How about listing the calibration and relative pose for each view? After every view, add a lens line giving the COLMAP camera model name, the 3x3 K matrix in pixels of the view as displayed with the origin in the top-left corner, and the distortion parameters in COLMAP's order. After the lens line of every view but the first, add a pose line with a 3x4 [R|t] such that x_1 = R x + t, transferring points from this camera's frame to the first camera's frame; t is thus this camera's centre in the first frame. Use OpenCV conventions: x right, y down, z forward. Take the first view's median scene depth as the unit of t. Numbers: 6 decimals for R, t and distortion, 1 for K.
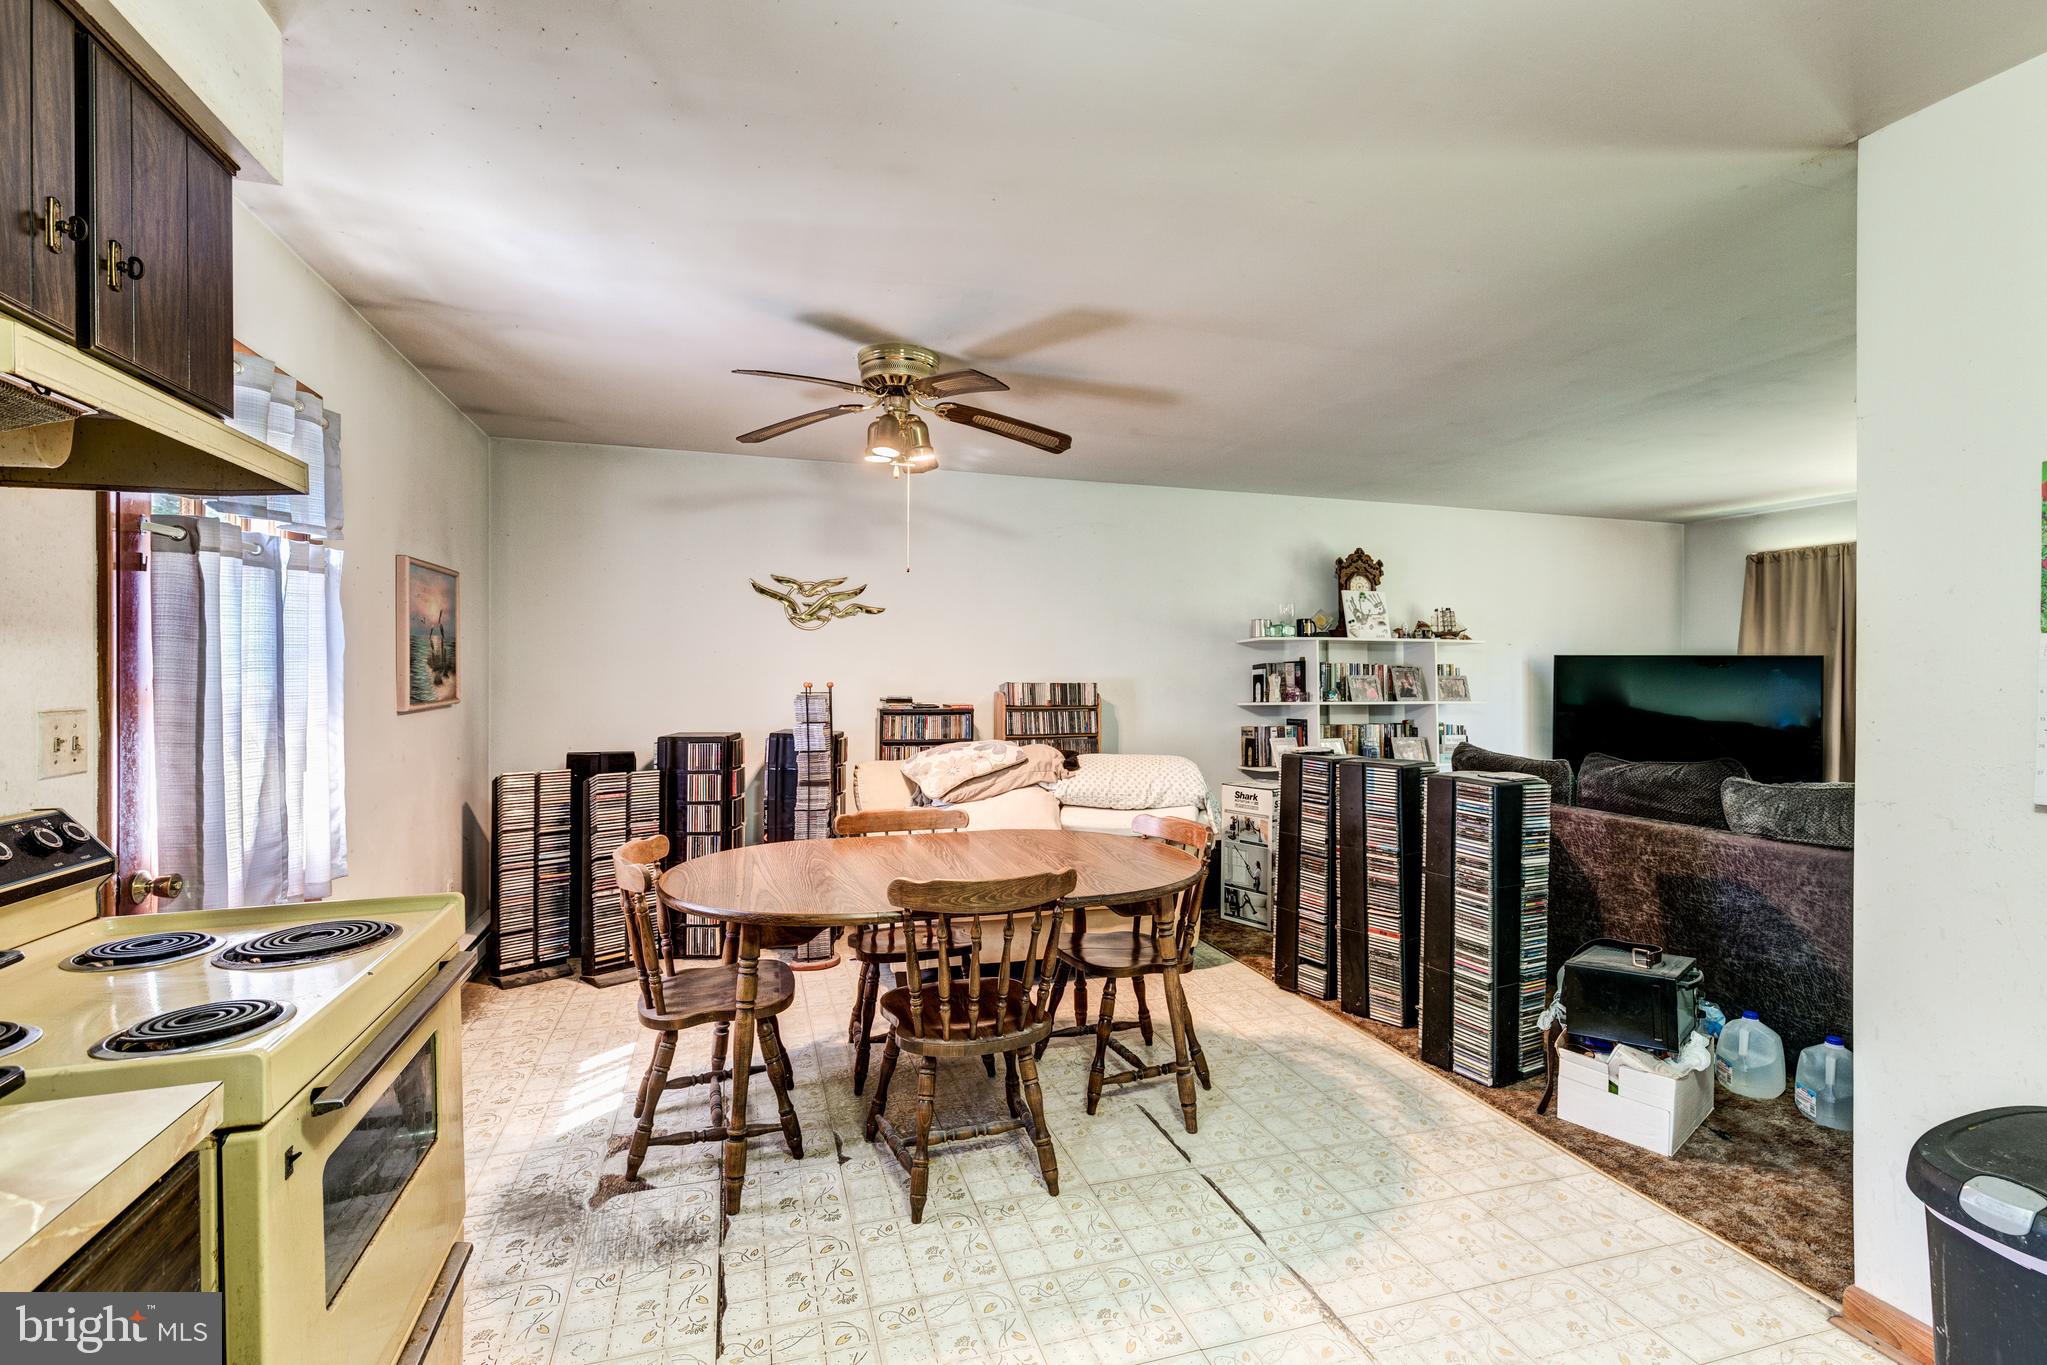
lens RADIAL K [[925.8, 0, 1020.8], [0, 925.8, 676.0], [0, 0, 1]] dist [-0.000258, -0.000495]
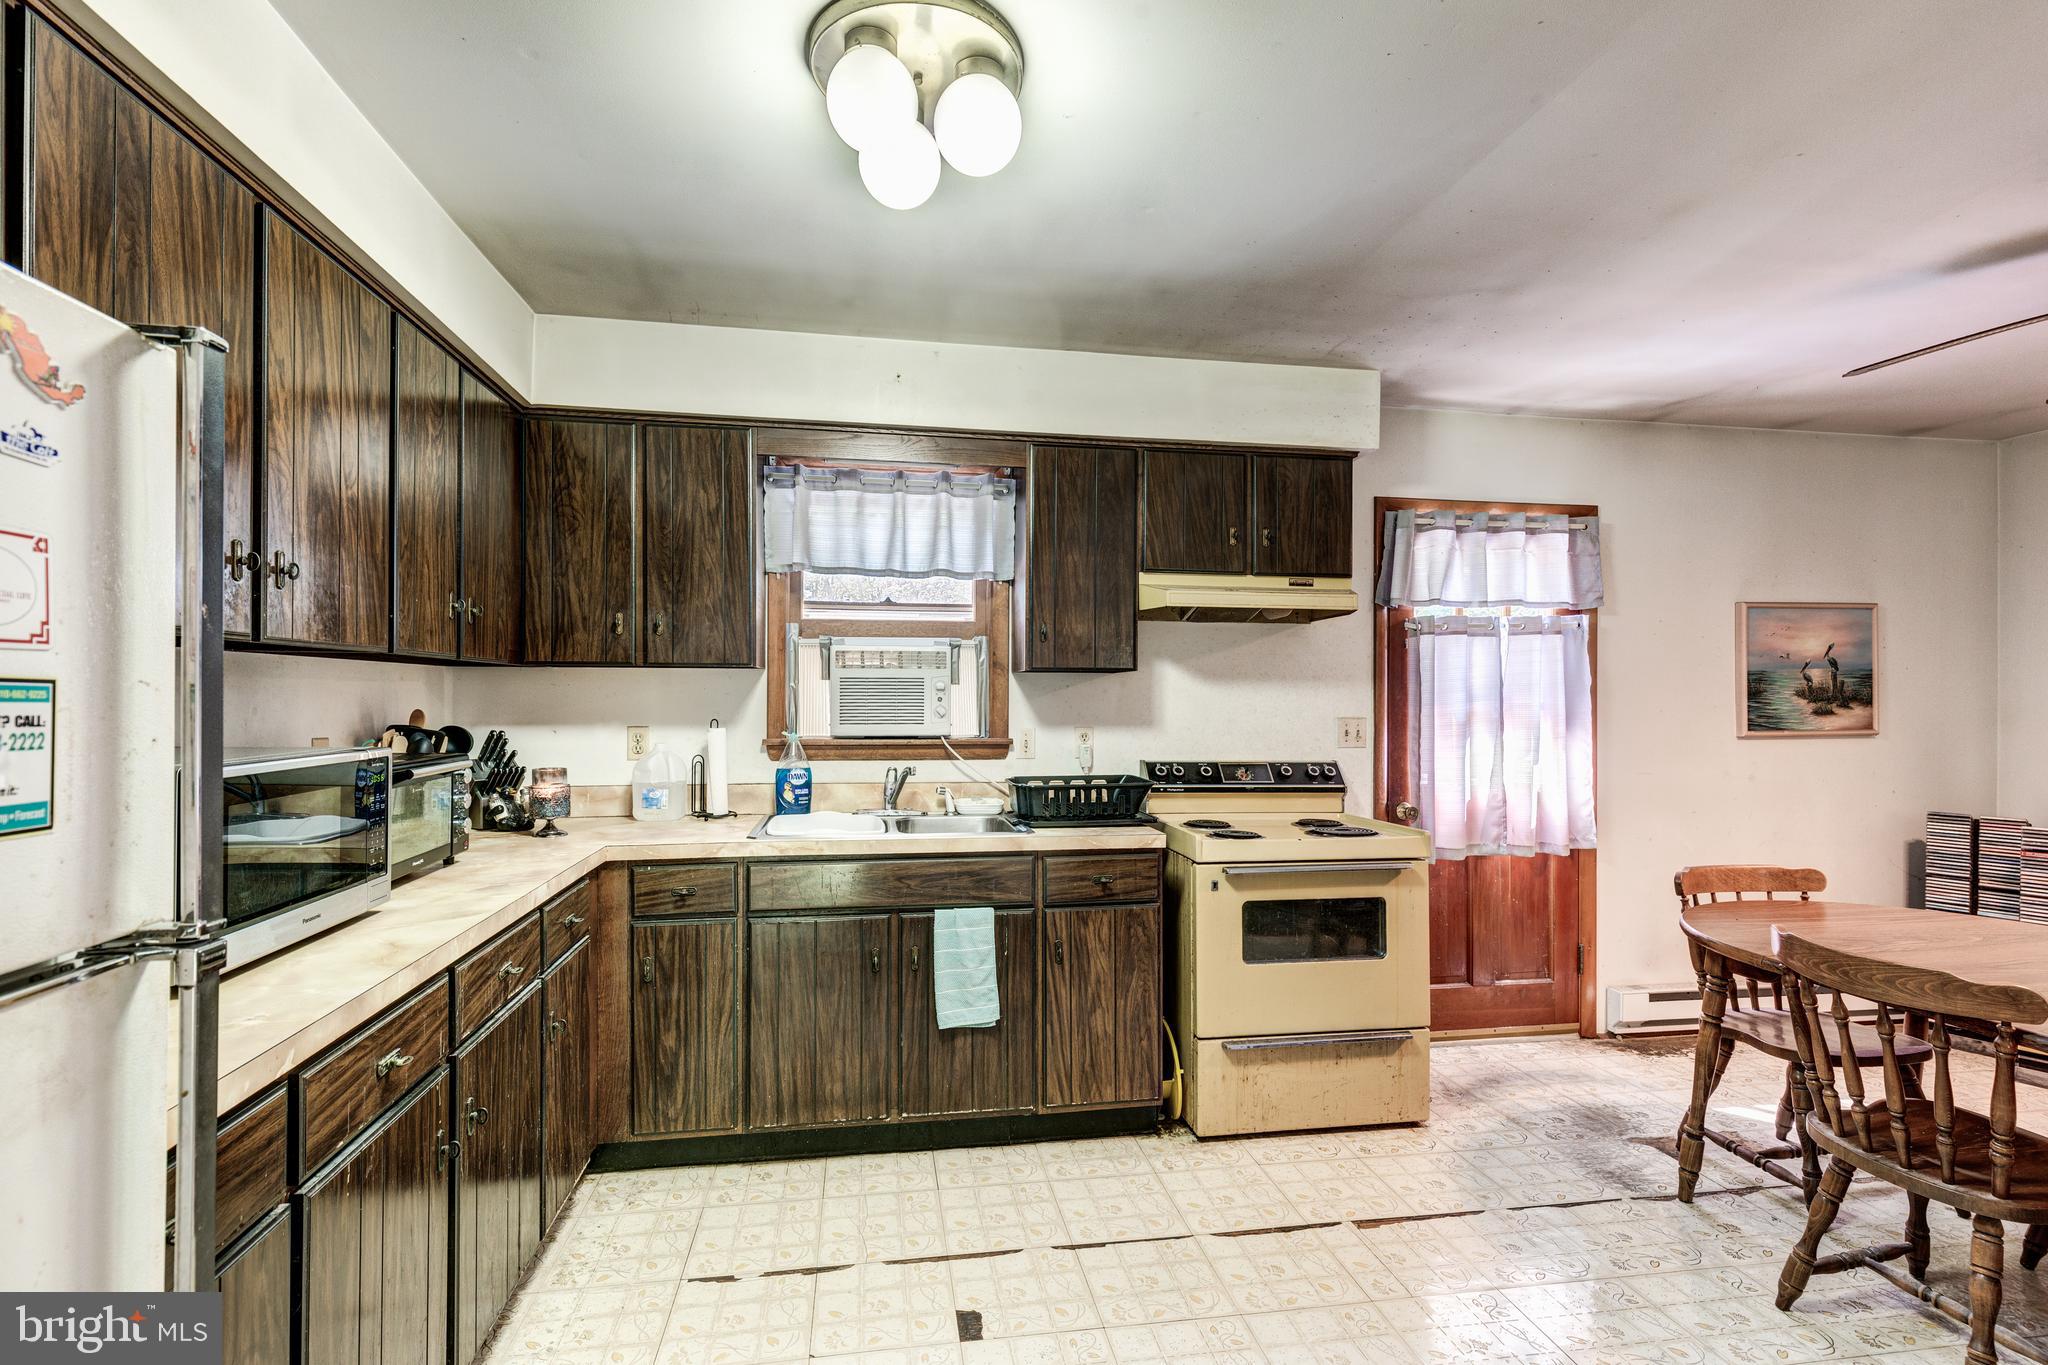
lens RADIAL K [[939.1, 0, 1026.0], [0, 939.1, 697.6], [0, 0, 1]] dist [0.012422, -0.003818]
pose [[-0.138205, -0.005732, -0.990387, 0.415831], [-0.010036, 0.999940, -0.004387, 0.002487], [0.990353, 0.009333, -0.138254, 0.181205]]
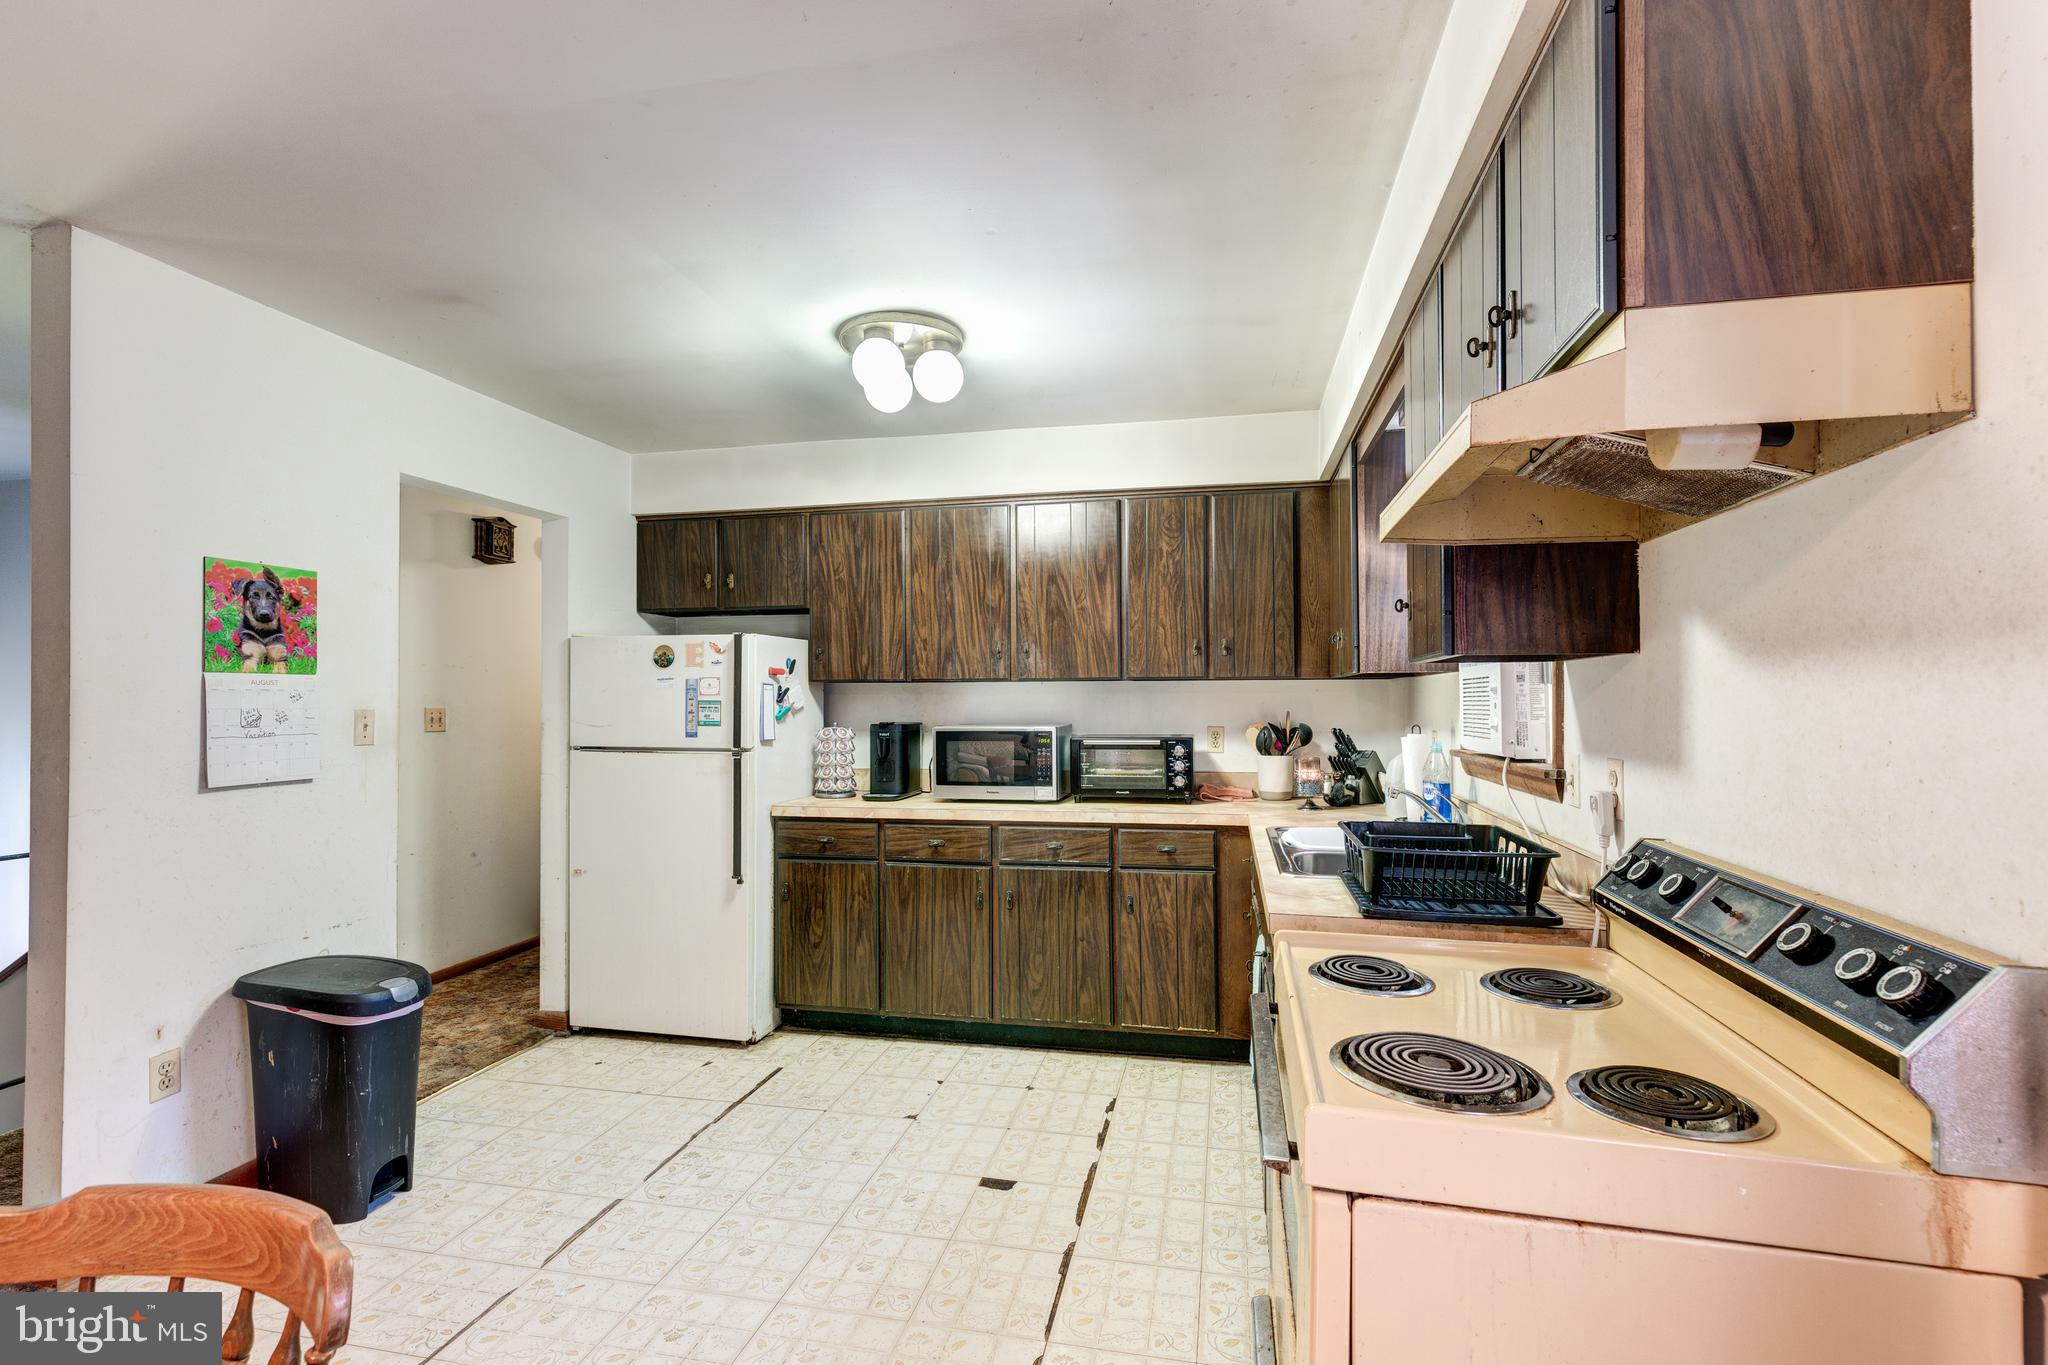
lens RADIAL K [[920.8, 0, 1028.7], [0, 920.8, 682.9], [0, 0, 1]] dist [0.008769, -0.000782]
pose [[-0.873494, 0.006347, 0.486794, -0.254232], [0.000569, 0.999928, -0.012017, -0.004397], [-0.486835, -0.010220, -0.873434, 0.551064]]
